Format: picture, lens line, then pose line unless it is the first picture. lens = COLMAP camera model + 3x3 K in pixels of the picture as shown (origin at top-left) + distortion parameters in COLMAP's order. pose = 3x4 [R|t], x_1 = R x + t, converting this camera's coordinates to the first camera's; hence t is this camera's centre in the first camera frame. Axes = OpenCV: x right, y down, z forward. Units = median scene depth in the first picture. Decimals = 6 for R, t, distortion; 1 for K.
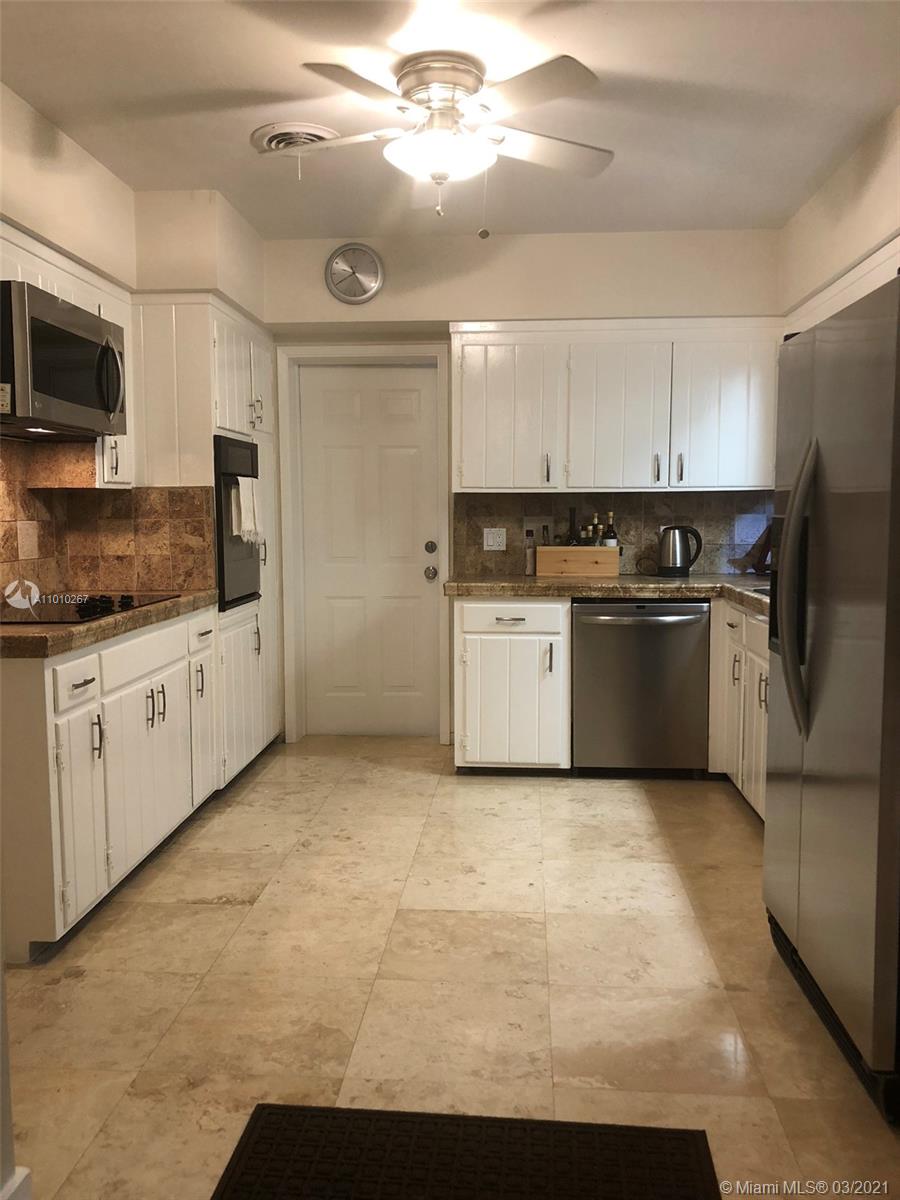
lens RADIAL K [[986.7, 0, 453.8], [0, 986.7, 598.7], [0, 0, 1]] dist [0.028415, -0.014675]
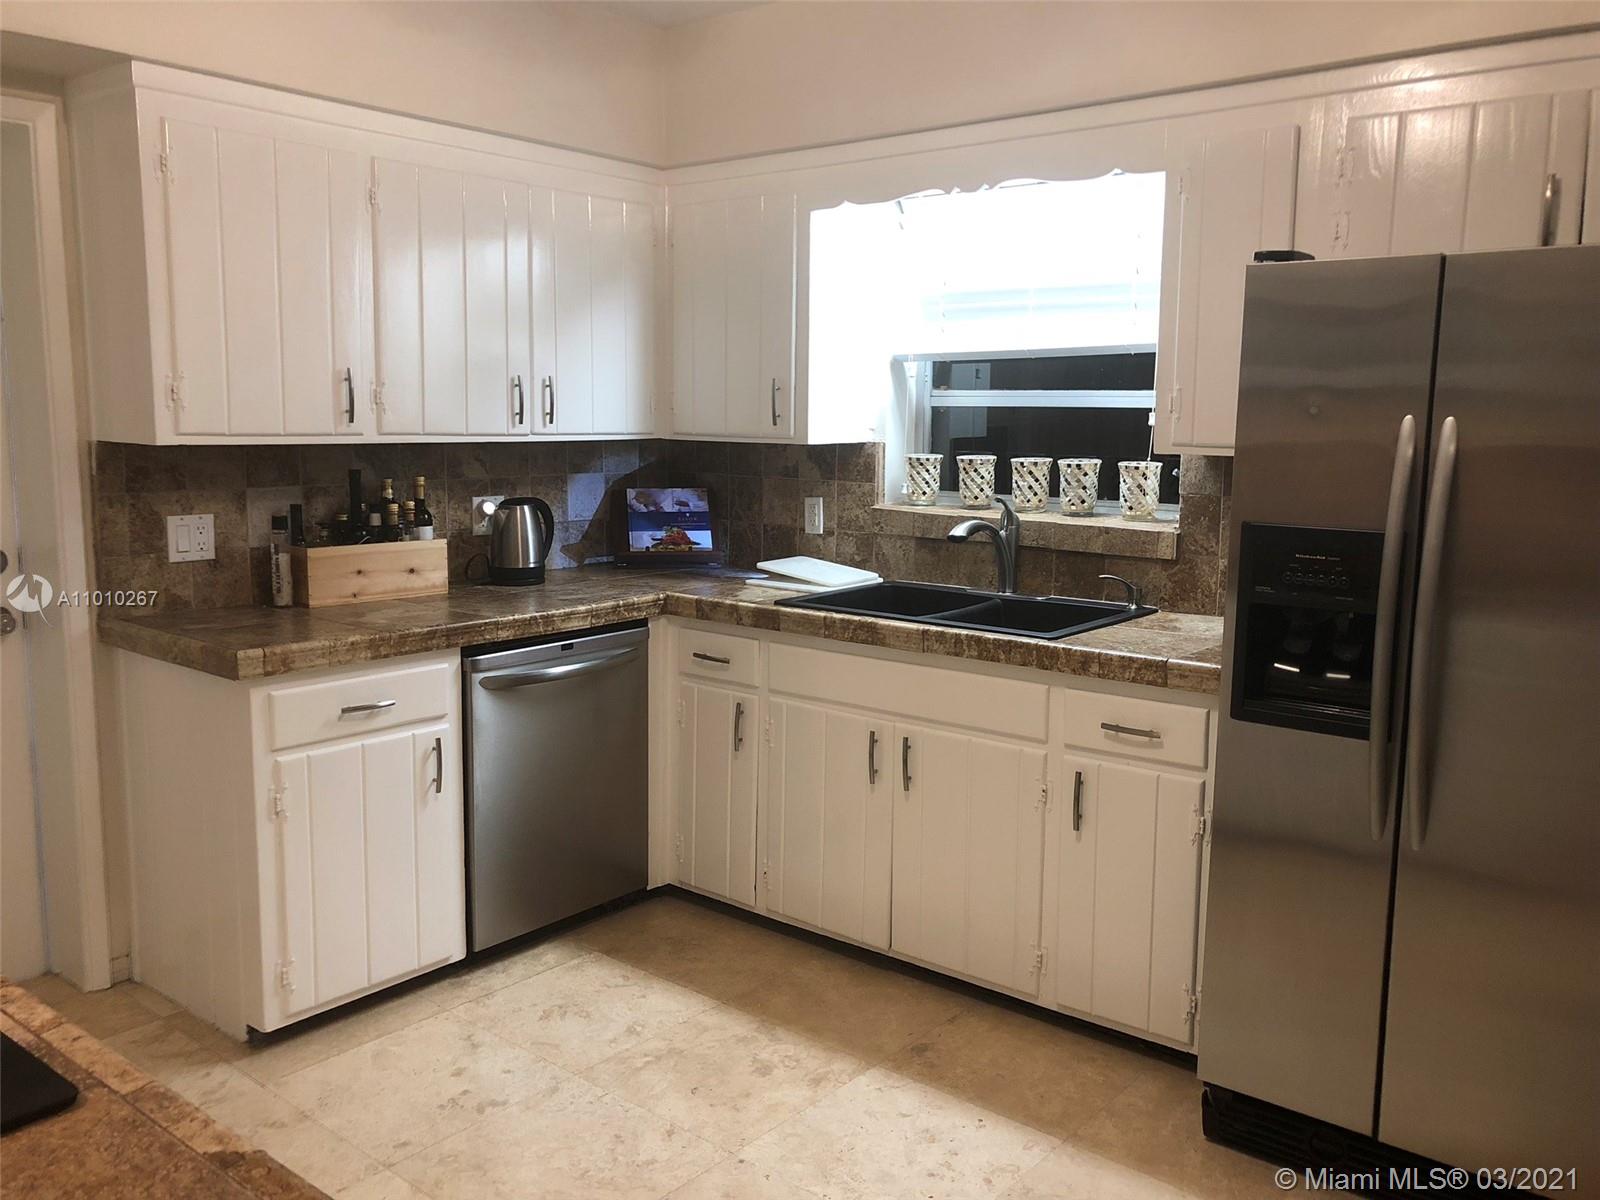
lens RADIAL K [[1315.6, 0, 807.8], [0, 1315.6, 601.7], [0, 0, 1]] dist [0.028415, -0.014675]
pose [[0.578239, -0.106570, 0.808877, -0.427307], [0.060788, 0.994304, 0.087544, -0.093854], [-0.813600, -0.001452, 0.581424, 0.536062]]
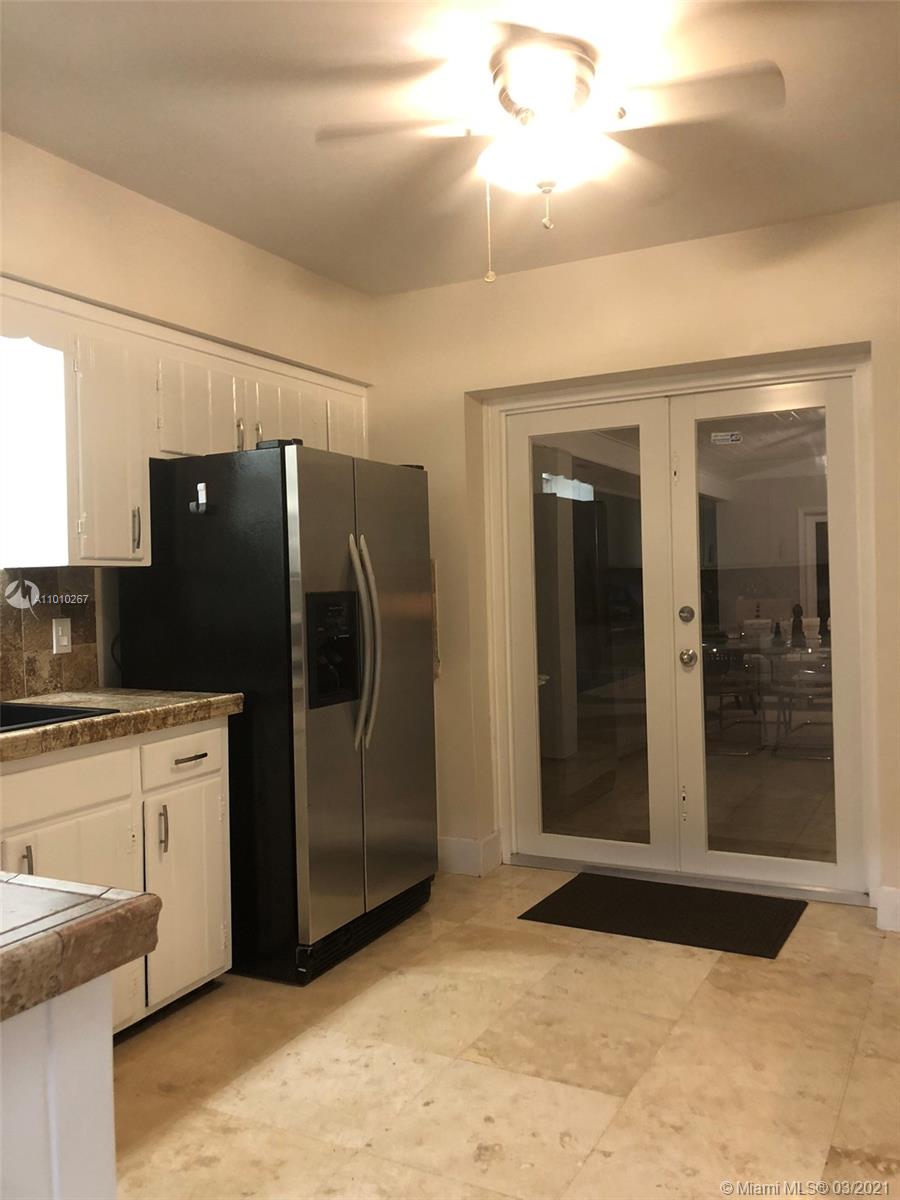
lens RADIAL K [[986.7, 0, 454.0], [0, 986.7, 594.0], [0, 0, 1]] dist [0.028415, -0.014675]
pose [[-0.914303, 0.022638, 0.404397, -0.219103], [0.066714, 0.993217, 0.095233, -0.134016], [-0.399498, 0.114051, -0.909612, 1.467707]]
